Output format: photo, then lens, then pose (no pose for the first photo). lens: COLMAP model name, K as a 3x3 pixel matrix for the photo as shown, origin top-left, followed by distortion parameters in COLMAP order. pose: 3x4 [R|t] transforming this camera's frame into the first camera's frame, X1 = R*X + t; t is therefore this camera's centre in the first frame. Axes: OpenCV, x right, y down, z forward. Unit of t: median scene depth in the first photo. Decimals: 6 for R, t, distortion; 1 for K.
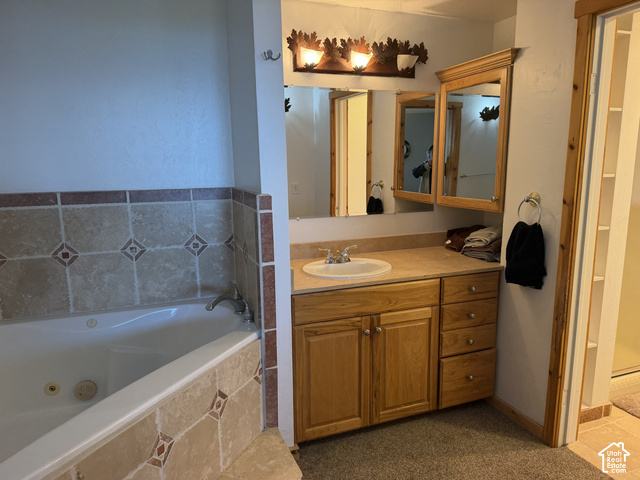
lens RADIAL K [[444.8, 0, 326.7], [0, 444.8, 239.7], [0, 0, 1]] dist [0.072083, -0.092461]
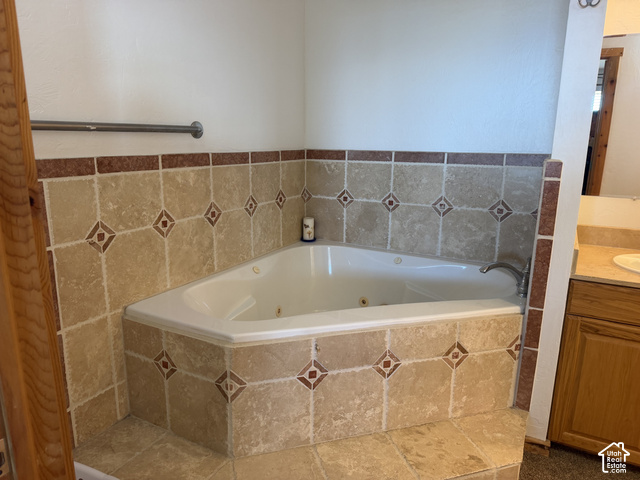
lens RADIAL K [[444.8, 0, 314.6], [0, 444.8, 238.4], [0, 0, 1]] dist [0.072083, -0.092461]
pose [[0.644737, 0.189562, -0.740527, 0.228421], [-0.145343, 0.981491, 0.124702, 0.008951], [0.750459, 0.027230, 0.660355, 0.033859]]
